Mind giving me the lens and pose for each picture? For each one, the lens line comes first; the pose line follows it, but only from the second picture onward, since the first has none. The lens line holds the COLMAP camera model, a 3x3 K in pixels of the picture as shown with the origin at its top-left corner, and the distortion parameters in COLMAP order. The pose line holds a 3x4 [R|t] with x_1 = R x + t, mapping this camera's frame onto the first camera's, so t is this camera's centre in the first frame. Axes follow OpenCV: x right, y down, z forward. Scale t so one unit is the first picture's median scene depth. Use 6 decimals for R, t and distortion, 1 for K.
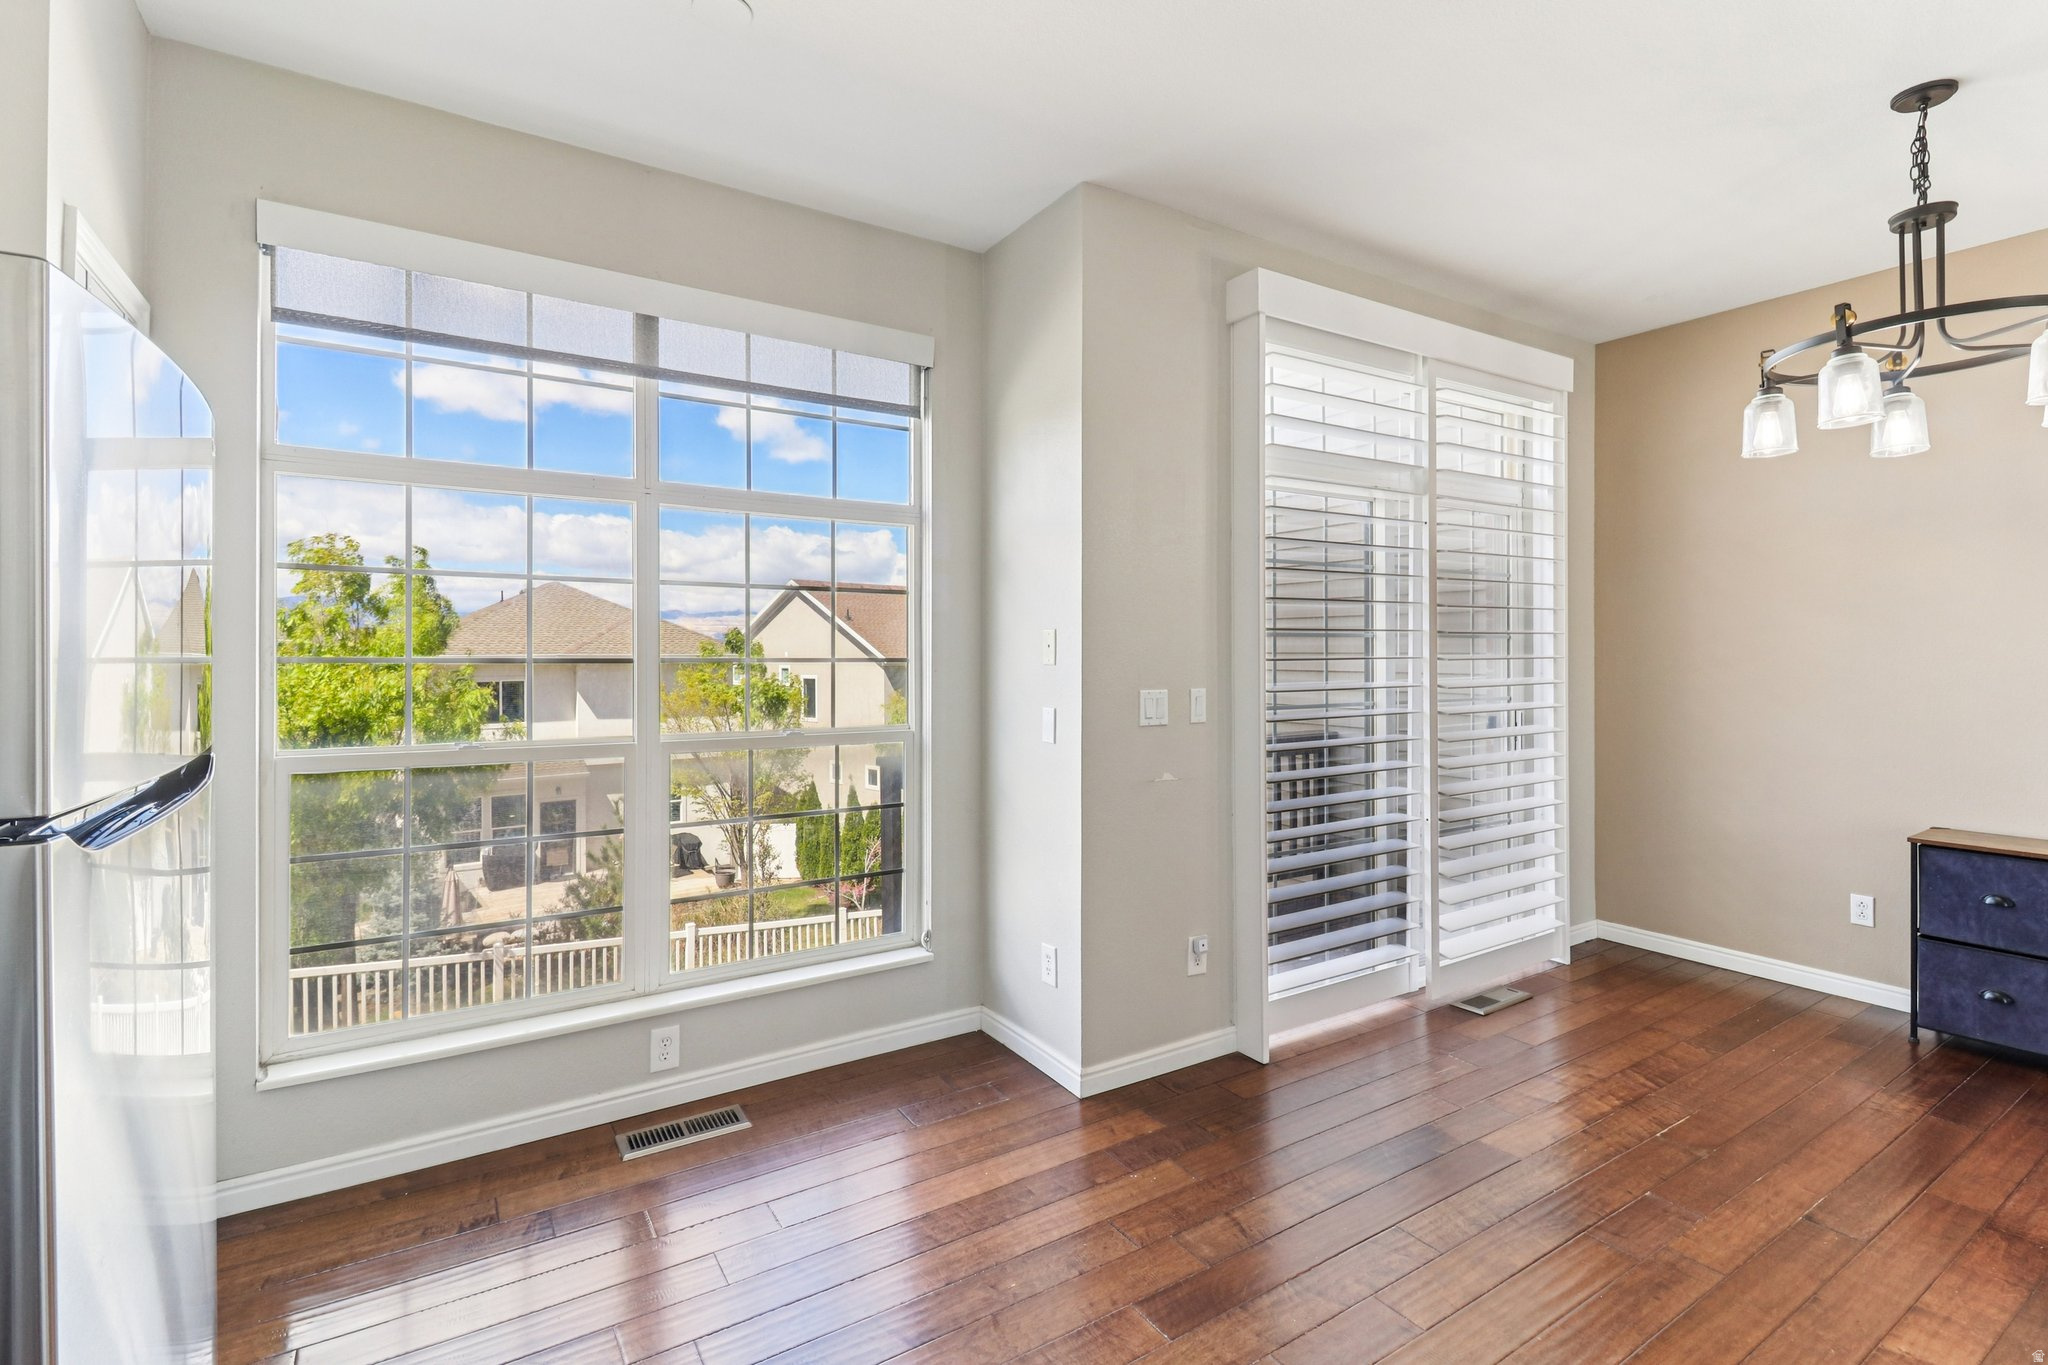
lens RADIAL K [[950.6, 0, 1049.3], [0, 950.6, 634.8], [0, 0, 1]] dist [0.000533, -0.000114]
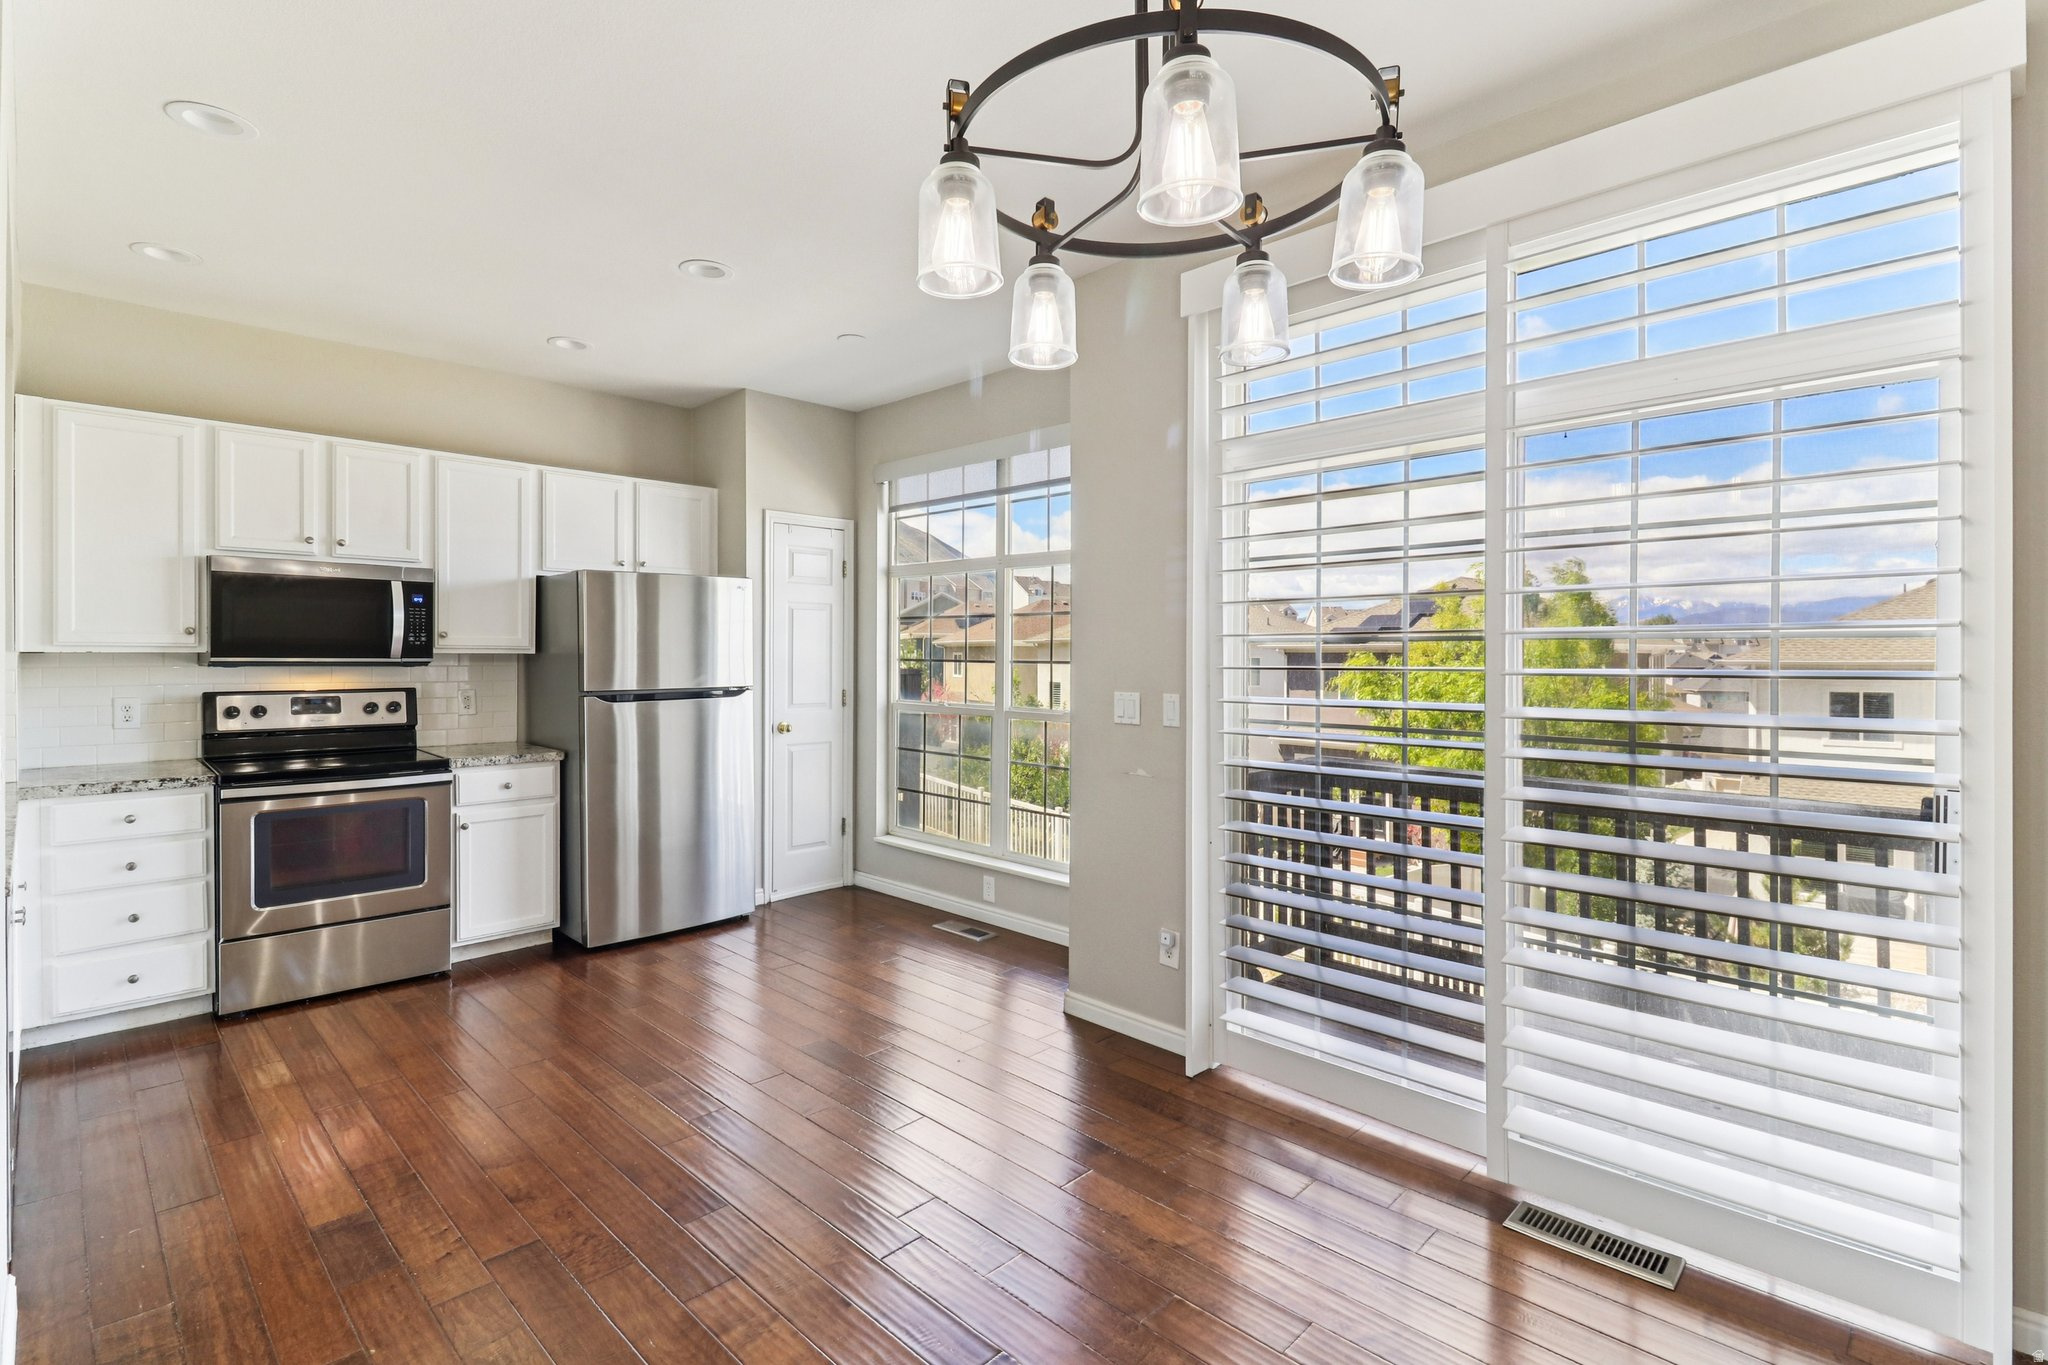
lens RADIAL K [[957.9, 0, 1031.2], [0, 957.9, 657.1], [0, 0, 1]] dist [0.013477, -0.012497]
pose [[0.215019, 0.001584, -0.976609, 1.219006], [0.015087, 0.999874, 0.004944, 0.009493], [0.976493, -0.015797, 0.214968, 0.666790]]
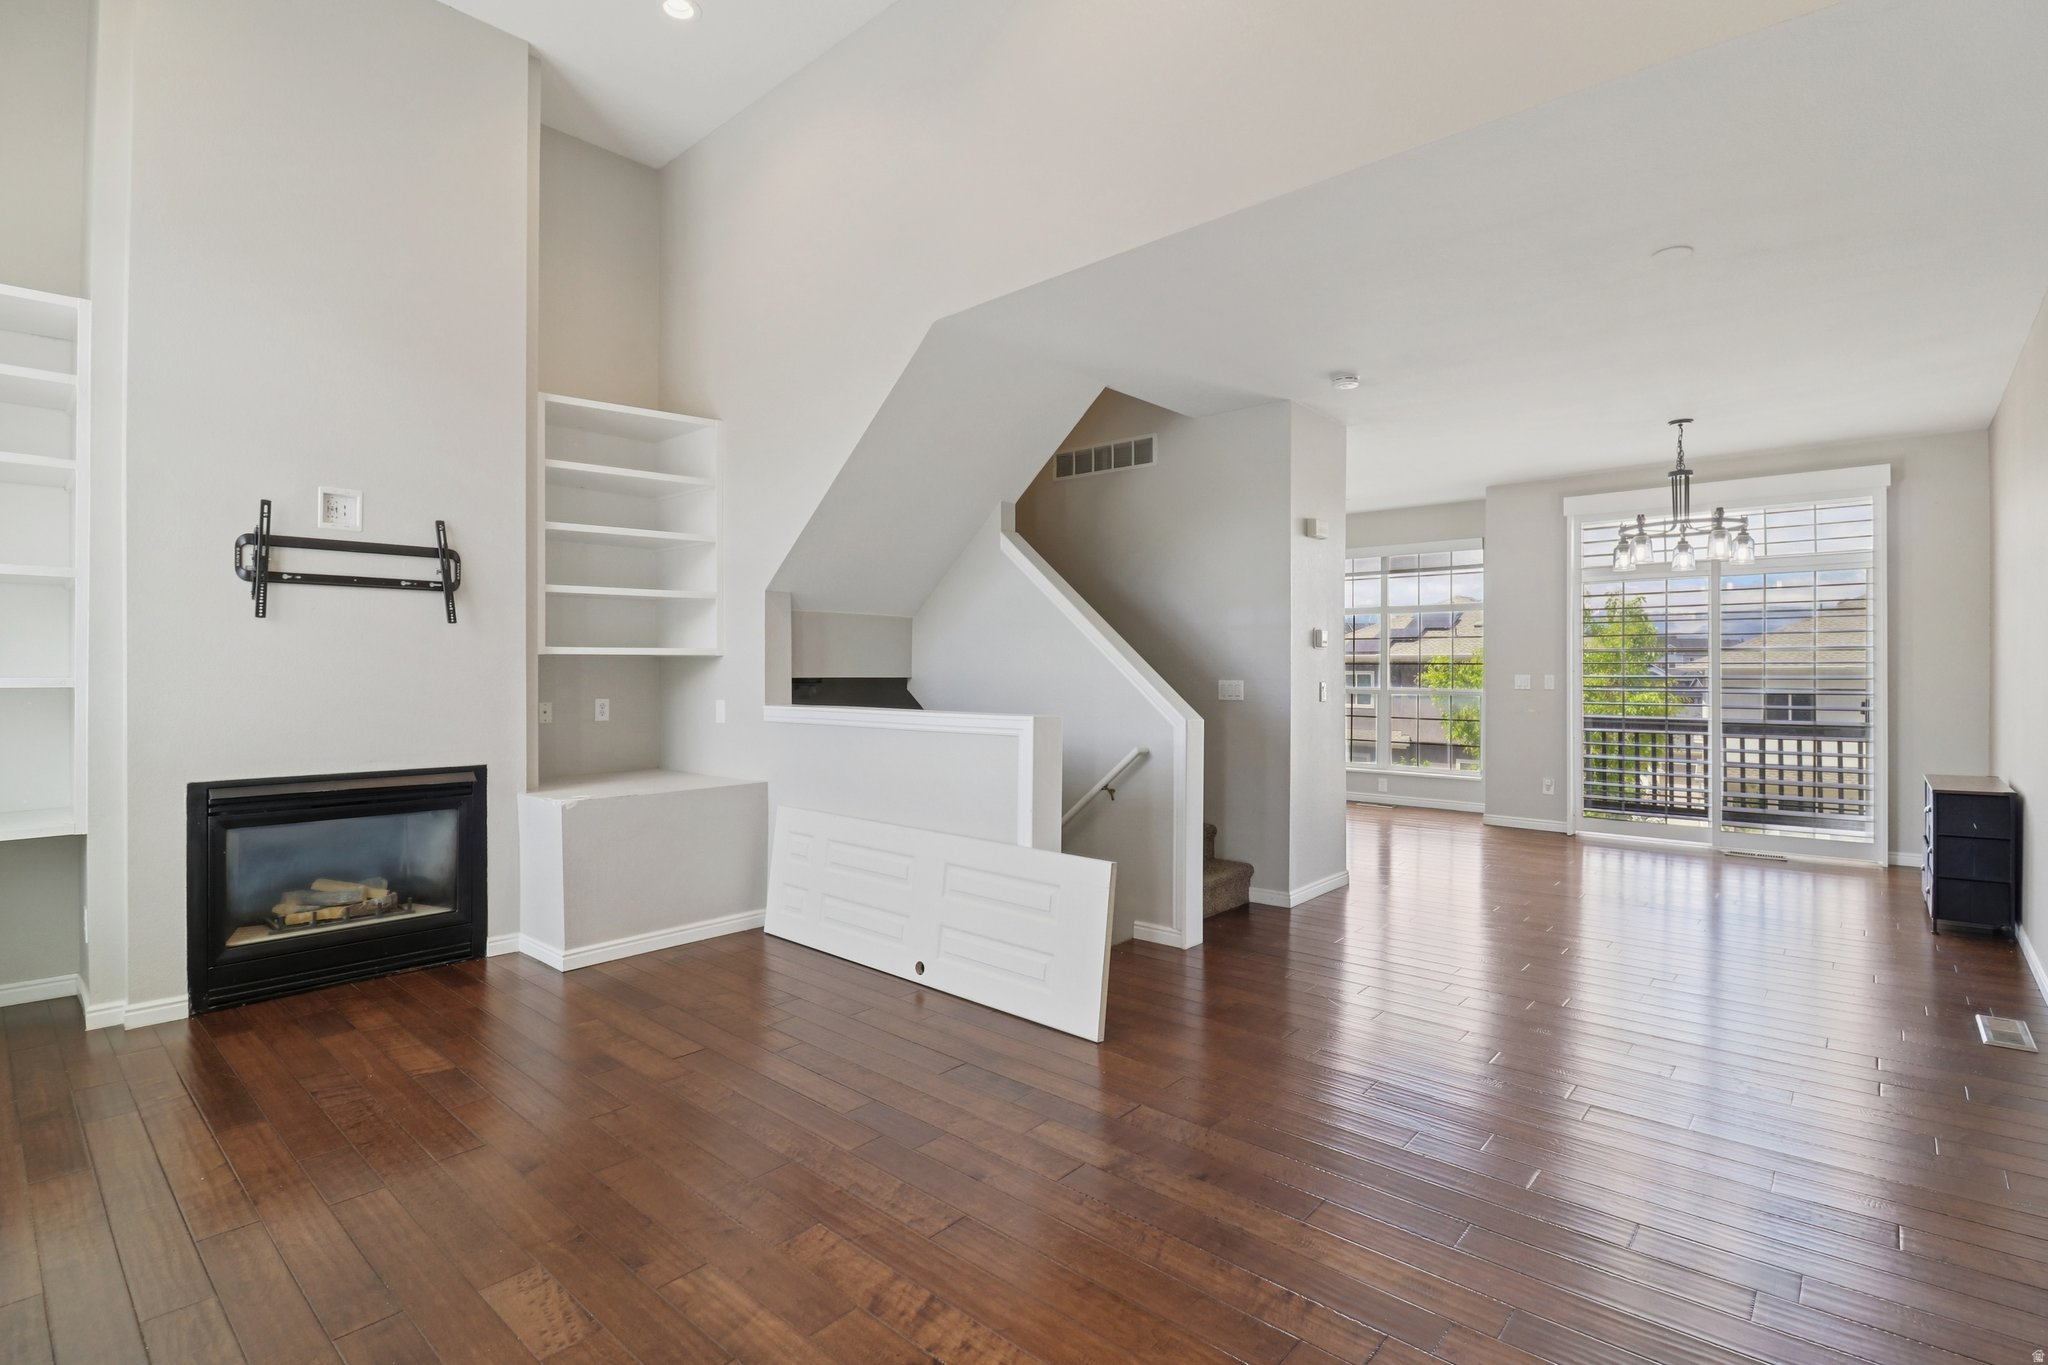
lens RADIAL K [[965.4, 0, 1020.1], [0, 965.4, 667.9], [0, 0, 1]] dist [0.000024, -0.013648]
pose [[0.258110, -0.000510, -0.966116, 2.286357], [0.019742, 0.999794, 0.004747, 0.000079], [0.965914, -0.020298, 0.258066, -0.961530]]
